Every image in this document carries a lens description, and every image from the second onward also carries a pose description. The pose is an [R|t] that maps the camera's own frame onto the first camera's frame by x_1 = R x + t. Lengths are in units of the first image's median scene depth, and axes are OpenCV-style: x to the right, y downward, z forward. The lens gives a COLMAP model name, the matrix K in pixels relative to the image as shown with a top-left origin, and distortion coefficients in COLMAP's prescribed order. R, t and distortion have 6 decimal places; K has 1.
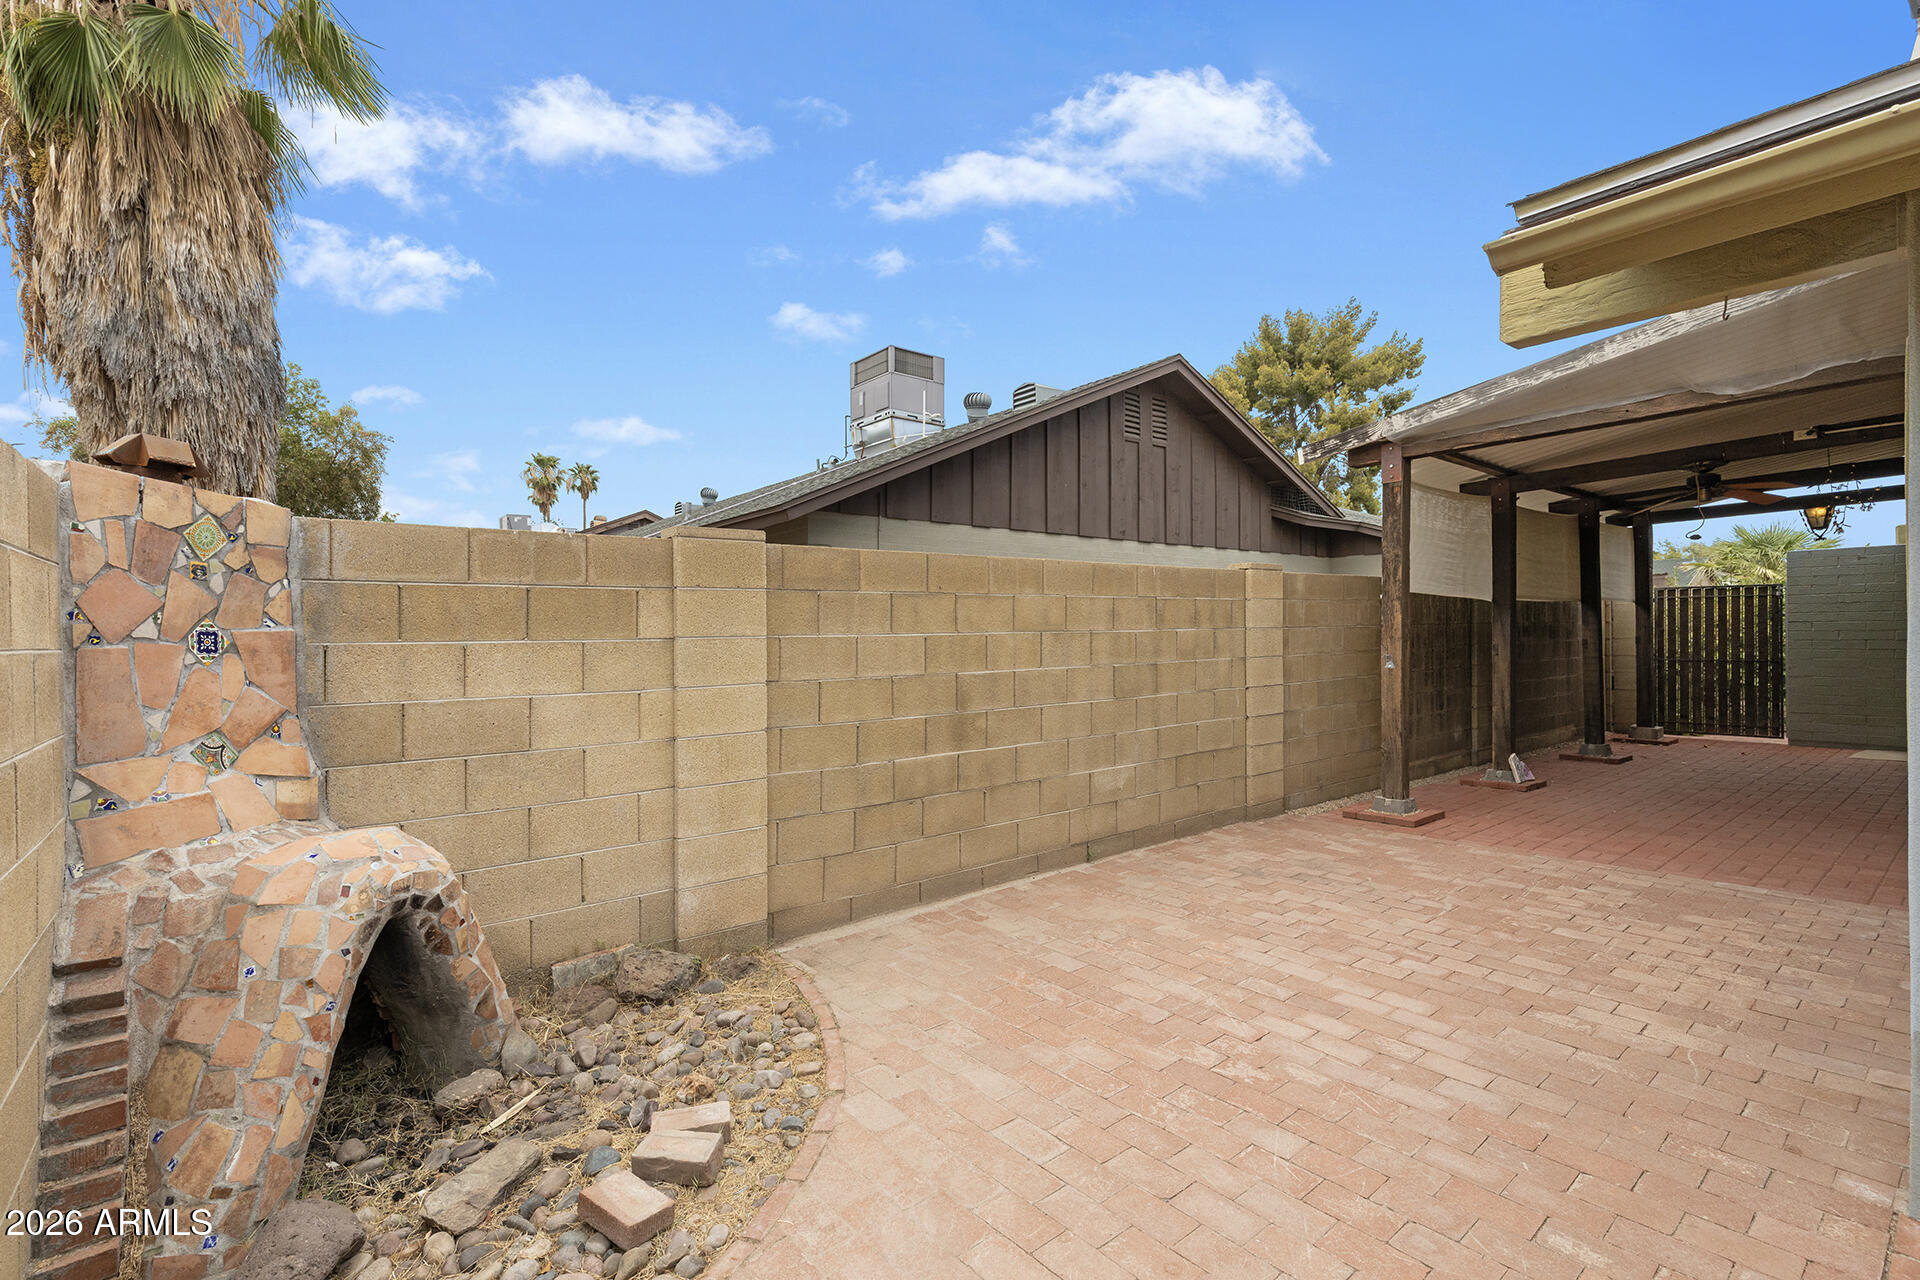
lens RADIAL K [[876.1, 0, 958.2], [0, 876.1, 639.1], [0, 0, 1]] dist [0.008550, 0.000017]
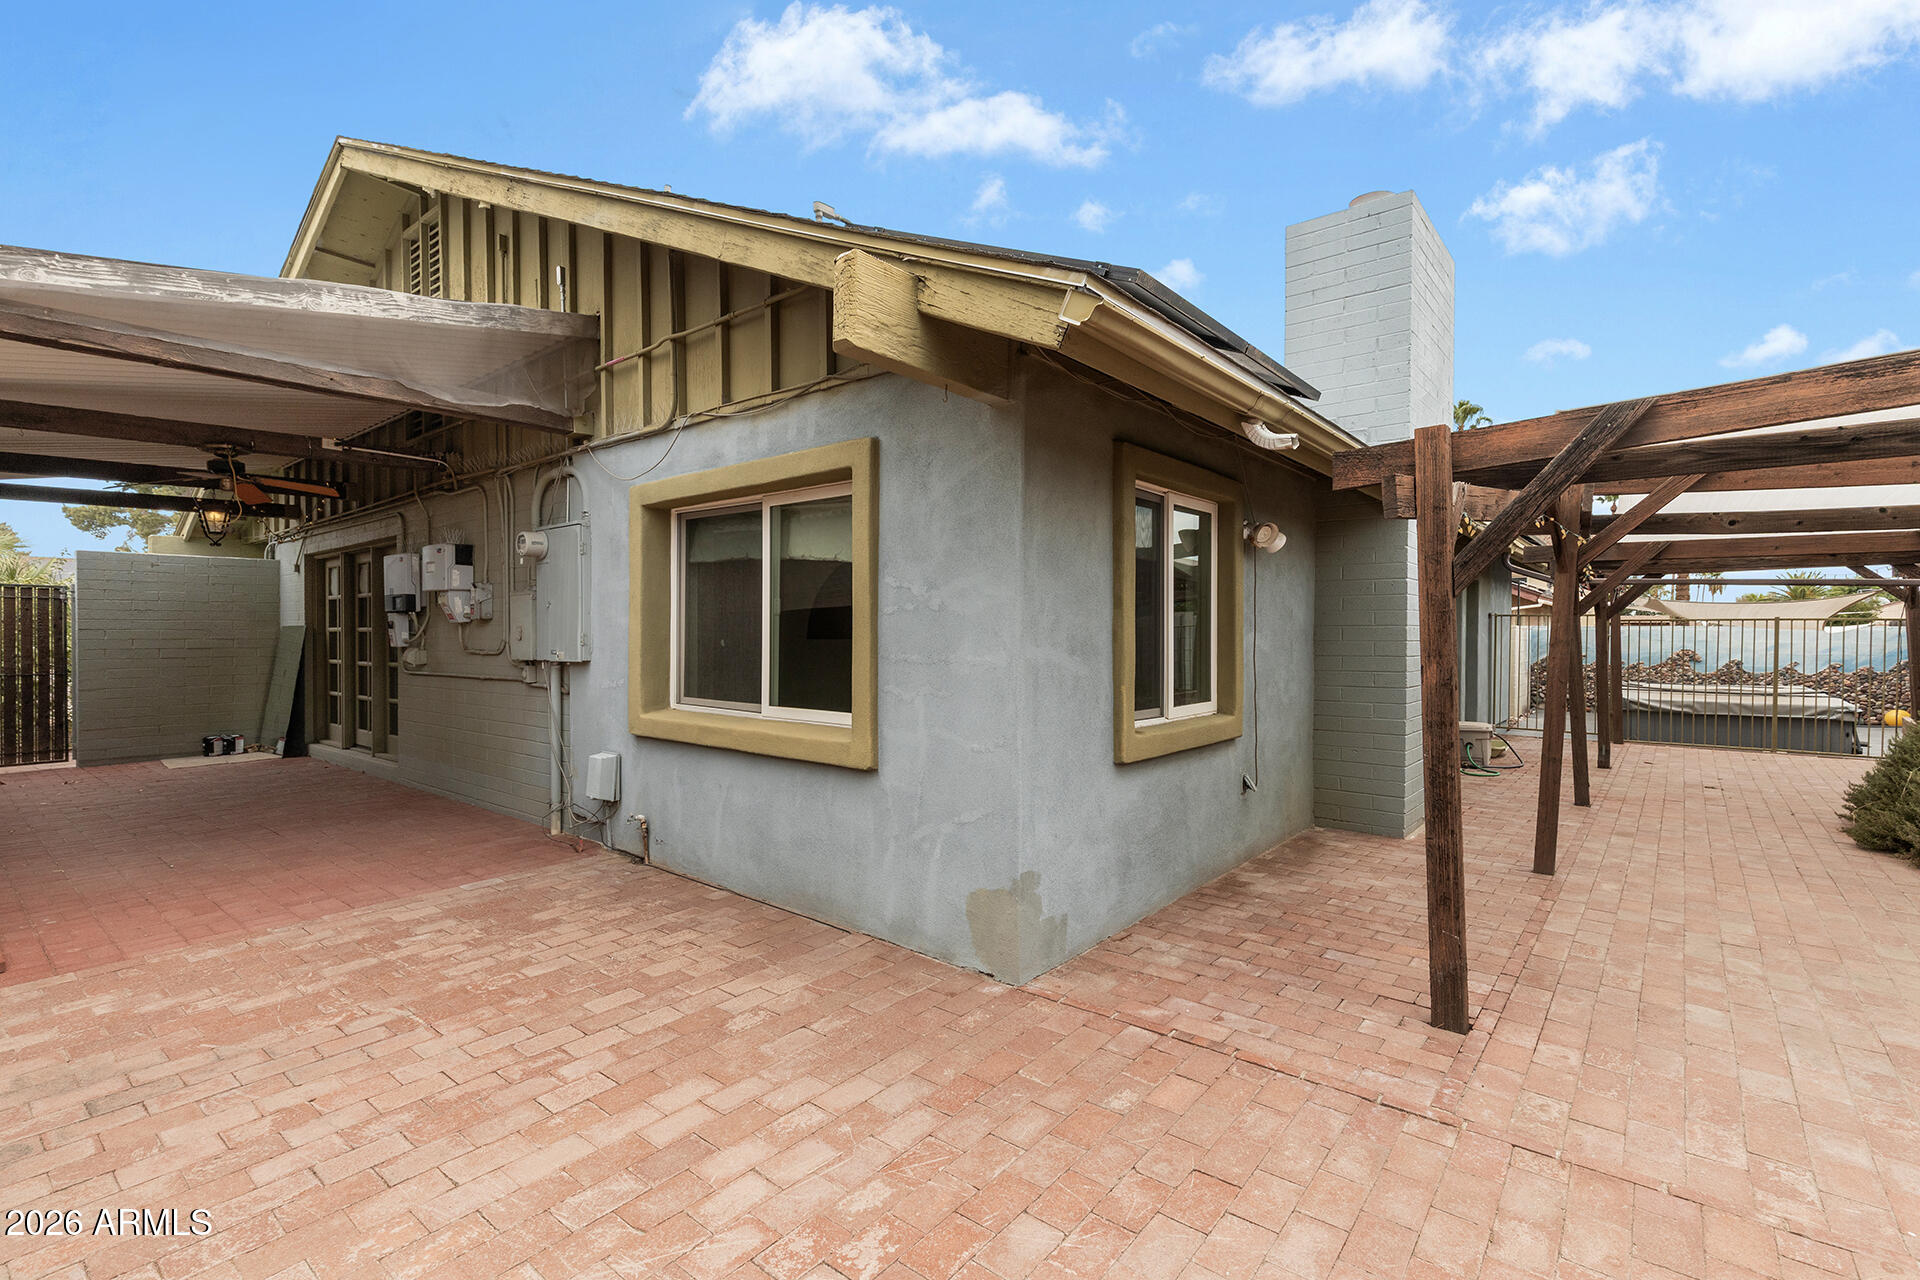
lens RADIAL K [[876.1, 0, 958.2], [0, 876.1, 639.1], [0, 0, 1]] dist [0.008550, 0.000017]
pose [[-0.198724, 0.004805, 0.980044, -0.163193], [0.008416, 0.999959, -0.003196, 0.002488], [-0.980019, 0.007613, -0.198757, 0.456437]]
